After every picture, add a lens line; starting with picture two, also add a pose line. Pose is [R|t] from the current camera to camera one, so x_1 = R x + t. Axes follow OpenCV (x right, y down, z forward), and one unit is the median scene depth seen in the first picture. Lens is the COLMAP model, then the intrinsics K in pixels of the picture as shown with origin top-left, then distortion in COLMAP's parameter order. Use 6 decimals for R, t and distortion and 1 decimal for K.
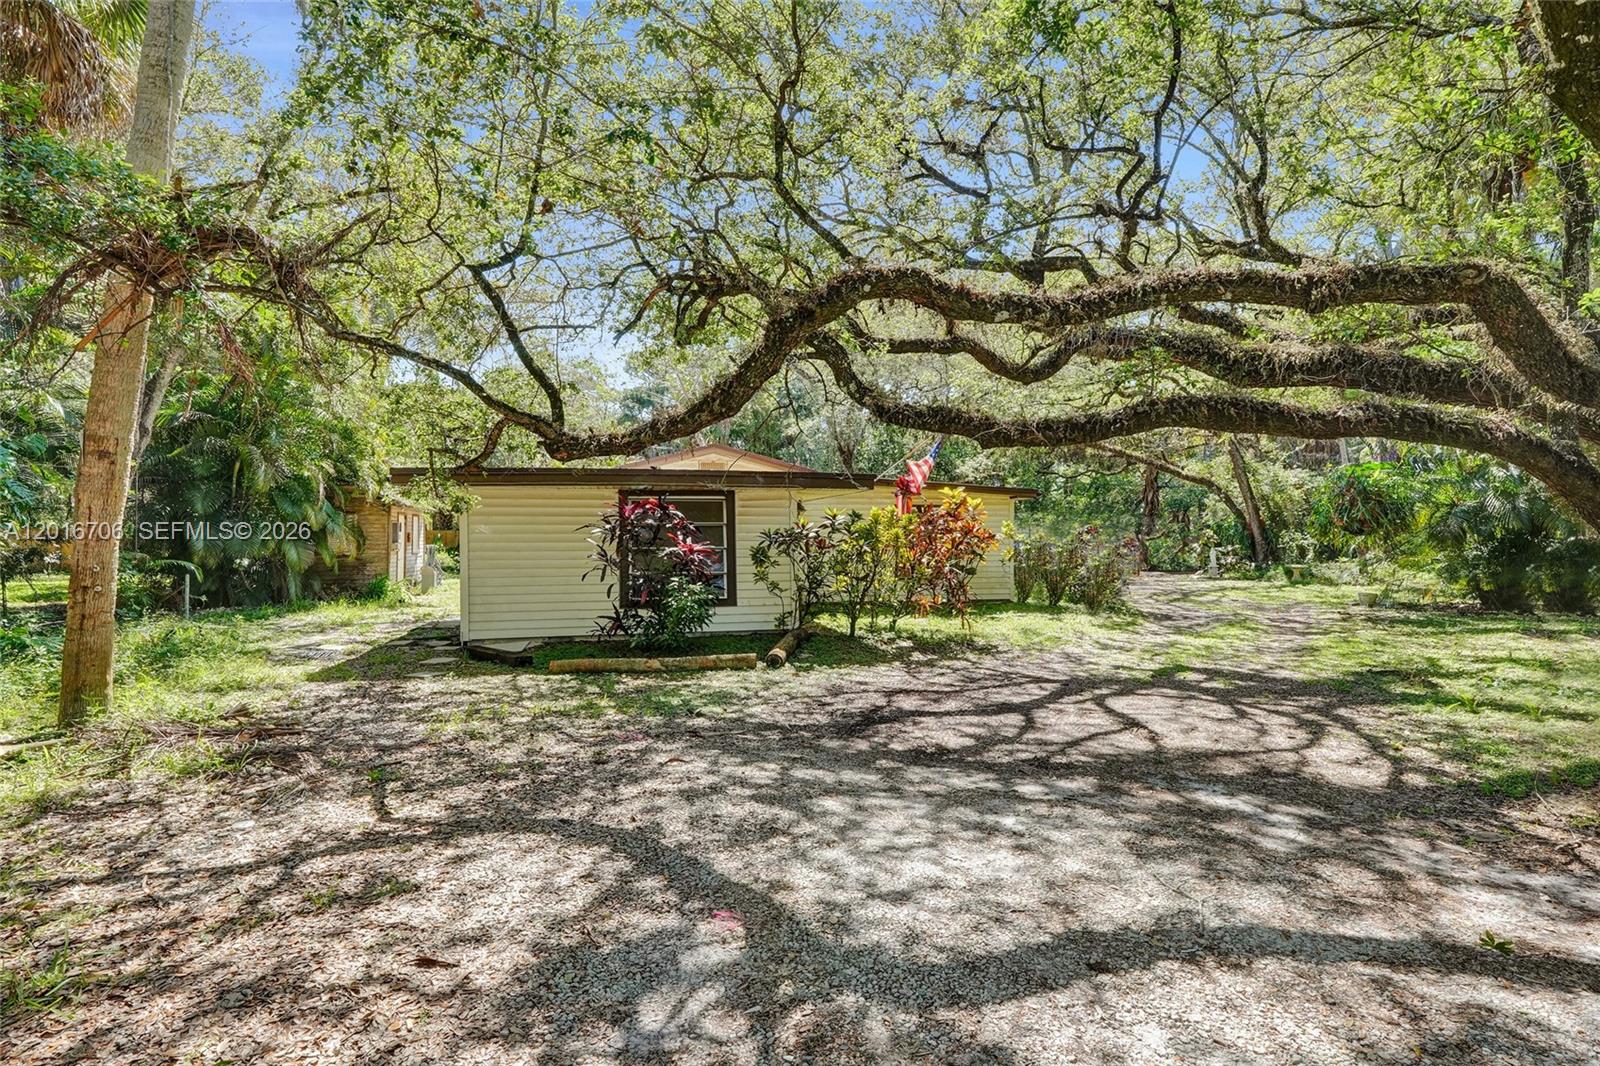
lens RADIAL K [[776.9, 0, 800.0], [0, 776.9, 533.0], [0, 0, 1]] dist [0.000223, 0.000757]
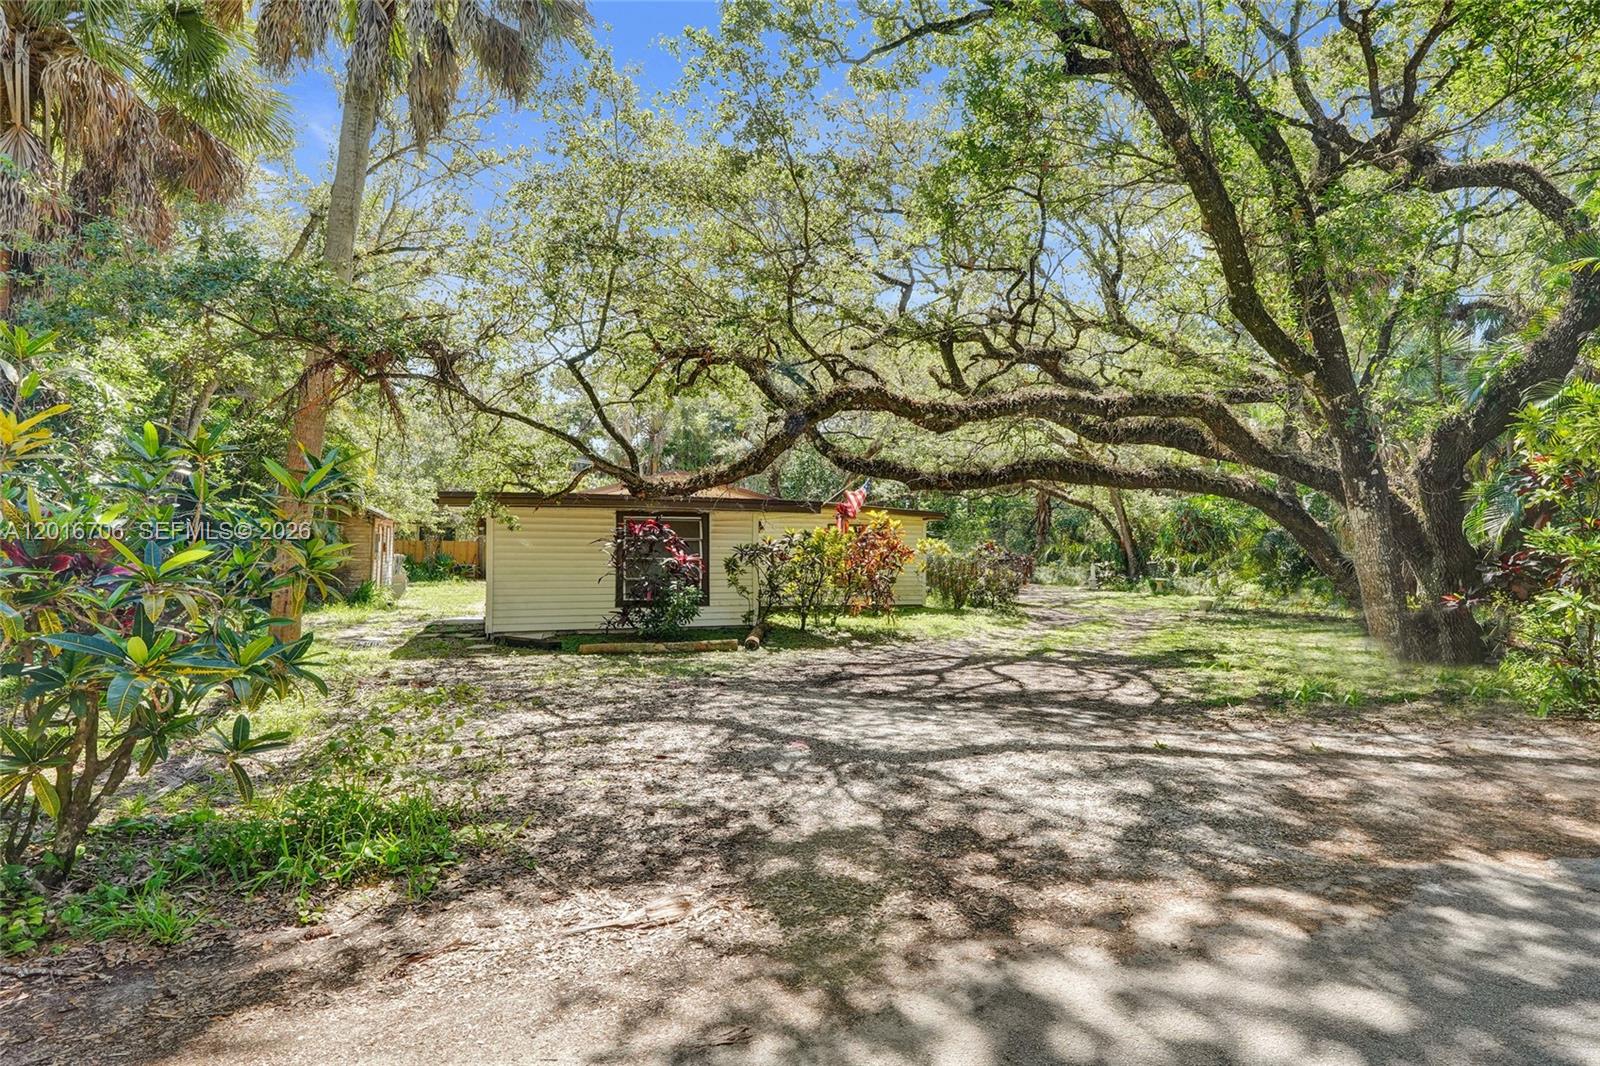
lens RADIAL K [[752.8, 0, 800.5], [0, 752.8, 546.9], [0, 0, 1]] dist [0.000908, 0.000173]
pose [[0.994004, 0.010174, 0.108872, -0.078509], [-0.010194, 0.999948, -0.000375, -0.001267], [-0.108870, -0.000737, 0.994056, -0.237816]]
